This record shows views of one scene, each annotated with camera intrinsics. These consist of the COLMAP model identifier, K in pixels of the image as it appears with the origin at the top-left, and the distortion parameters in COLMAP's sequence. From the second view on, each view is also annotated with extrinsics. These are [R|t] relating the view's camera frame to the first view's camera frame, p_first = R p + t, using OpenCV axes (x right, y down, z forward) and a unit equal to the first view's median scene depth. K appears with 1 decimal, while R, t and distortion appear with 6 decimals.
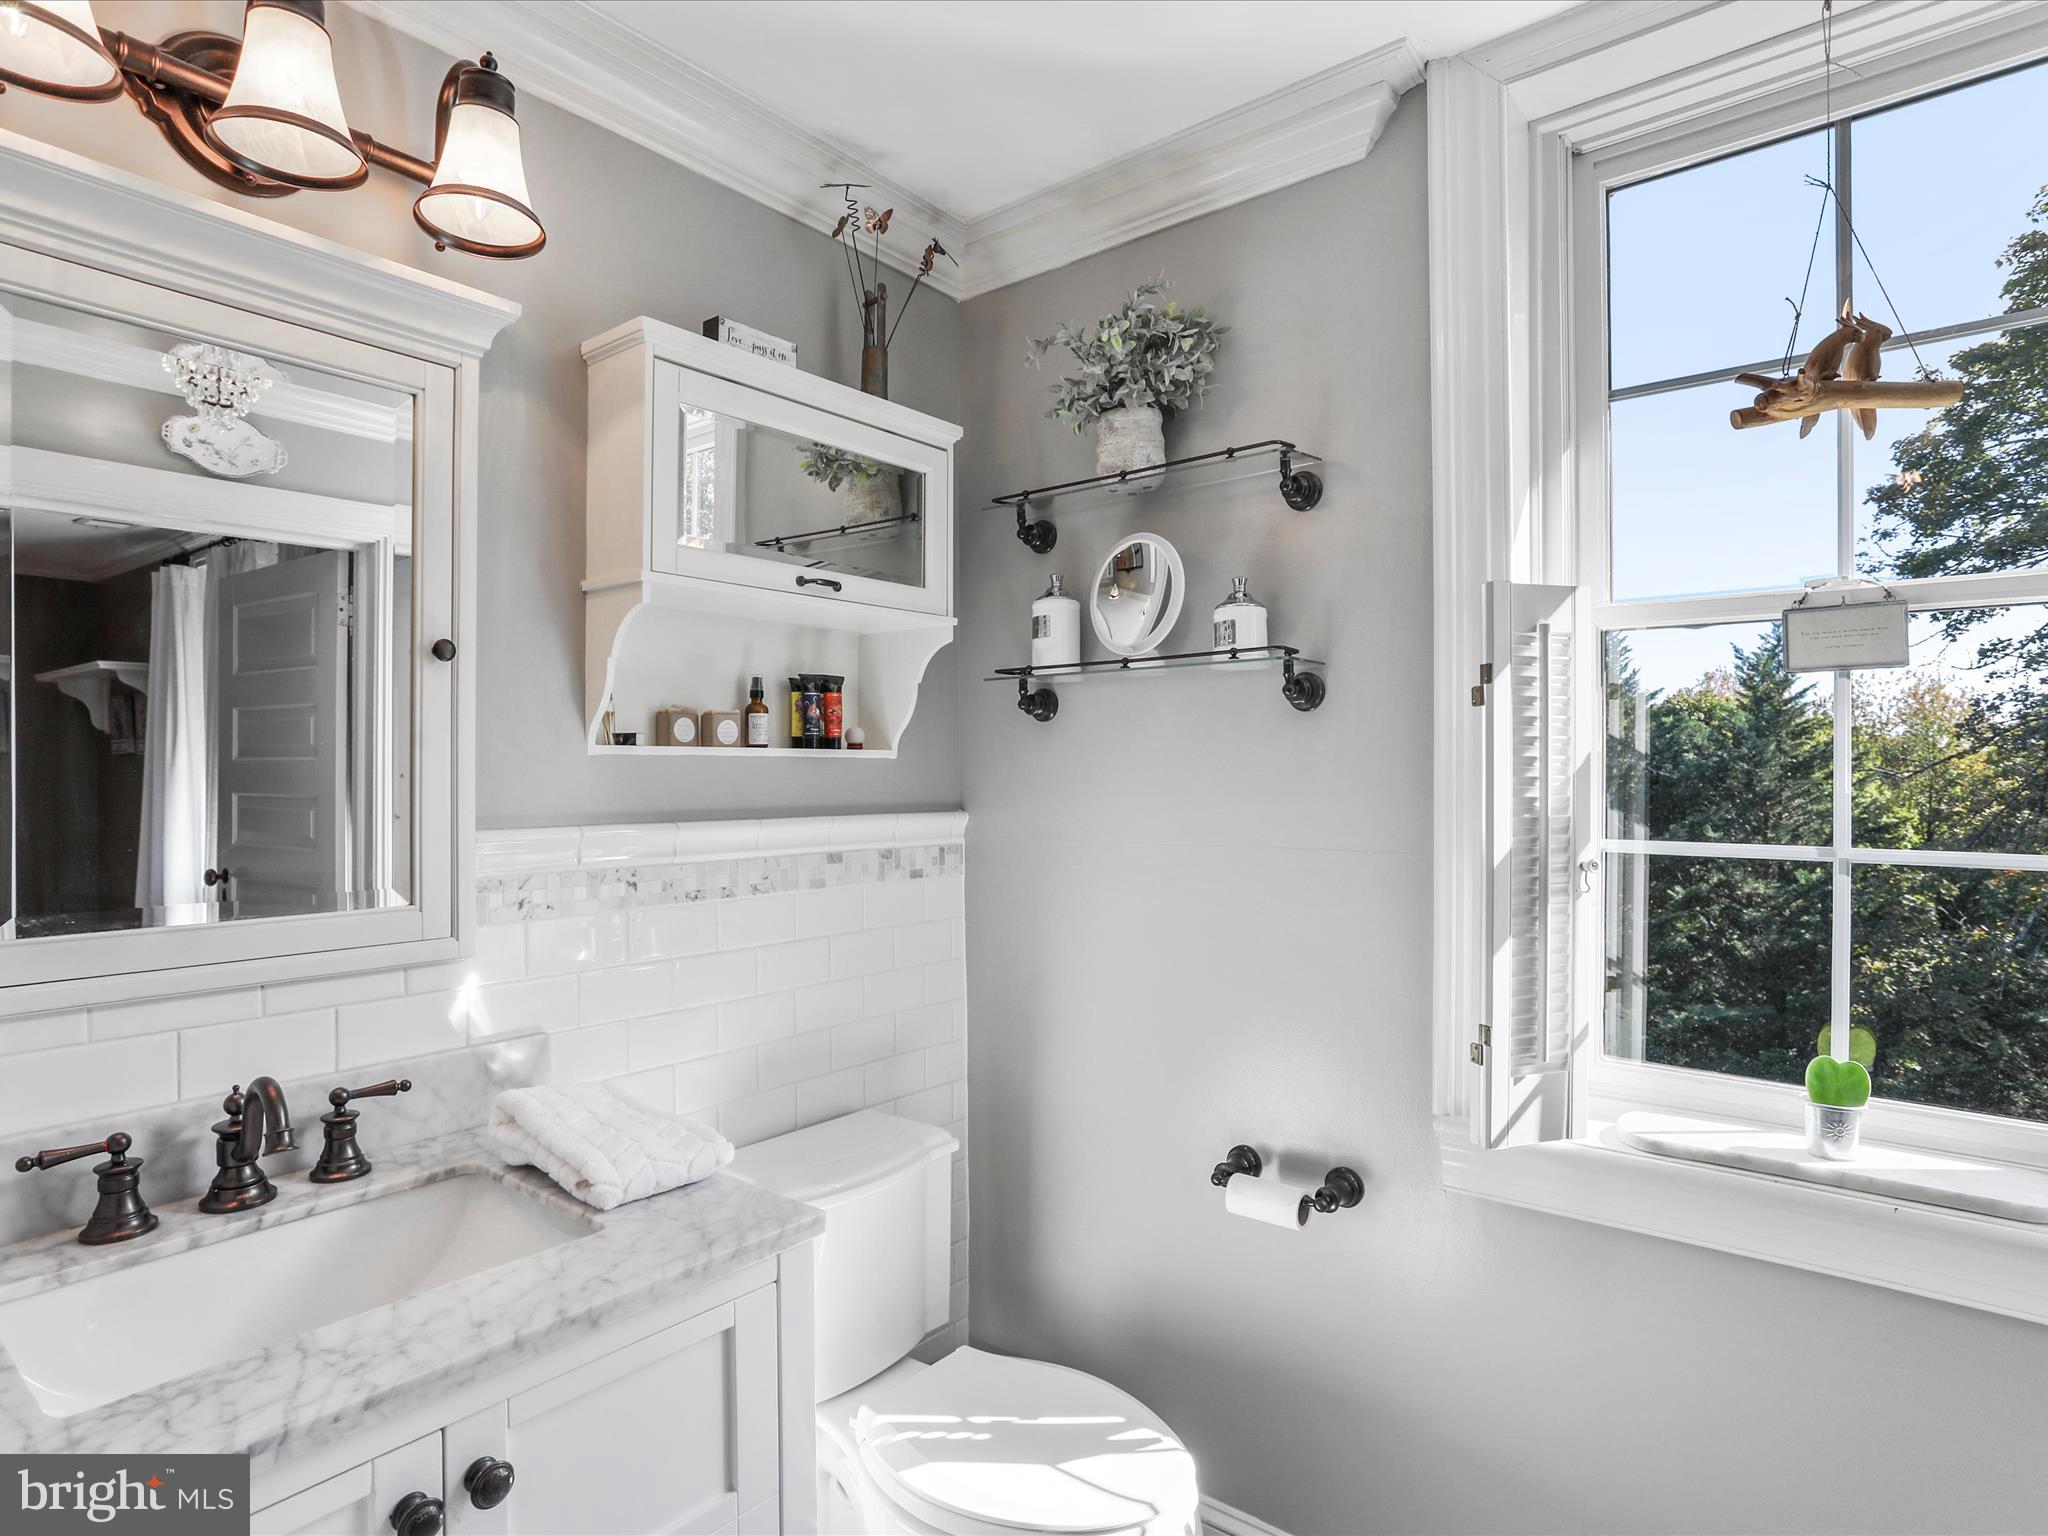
lens RADIAL K [[1127.4, 0, 1024.3], [0, 1127.4, 766.2], [0, 0, 1]] dist [-0.006429, -0.000349]
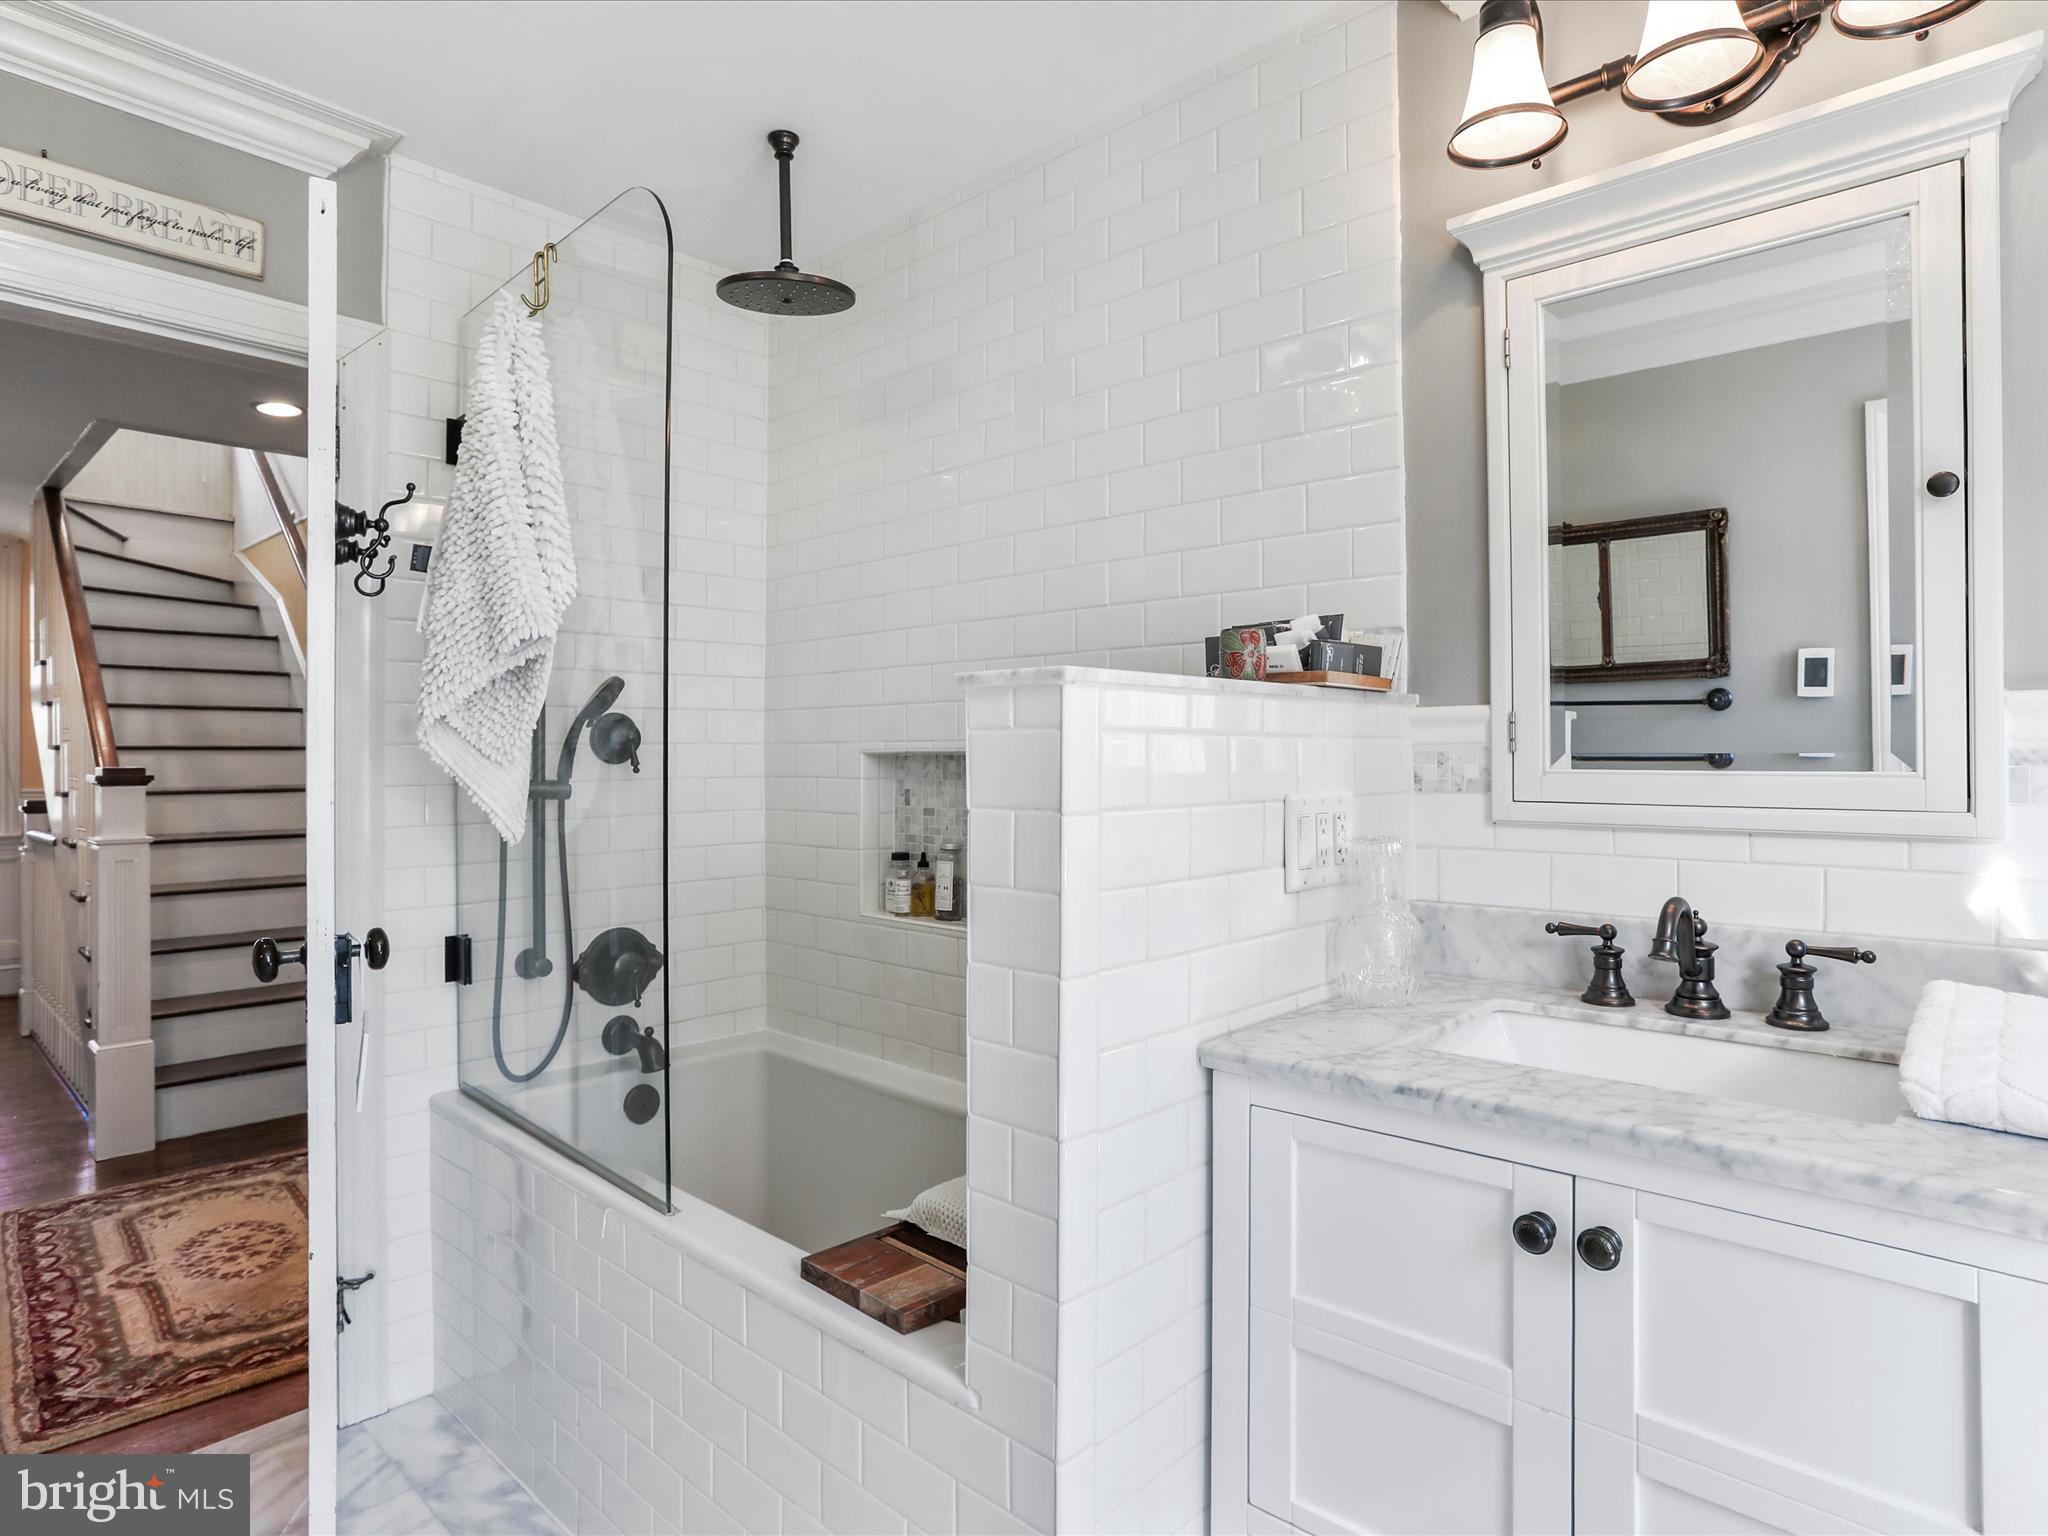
lens RADIAL K [[1127.4, 0, 1024.8], [0, 1127.4, 761.4], [0, 0, 1]] dist [-0.006429, -0.000349]
pose [[-0.060965, 0.005973, -0.998122, 0.513346], [0.009811, 0.999937, 0.005384, 0.127350], [0.998092, -0.009464, -0.061020, 0.413821]]
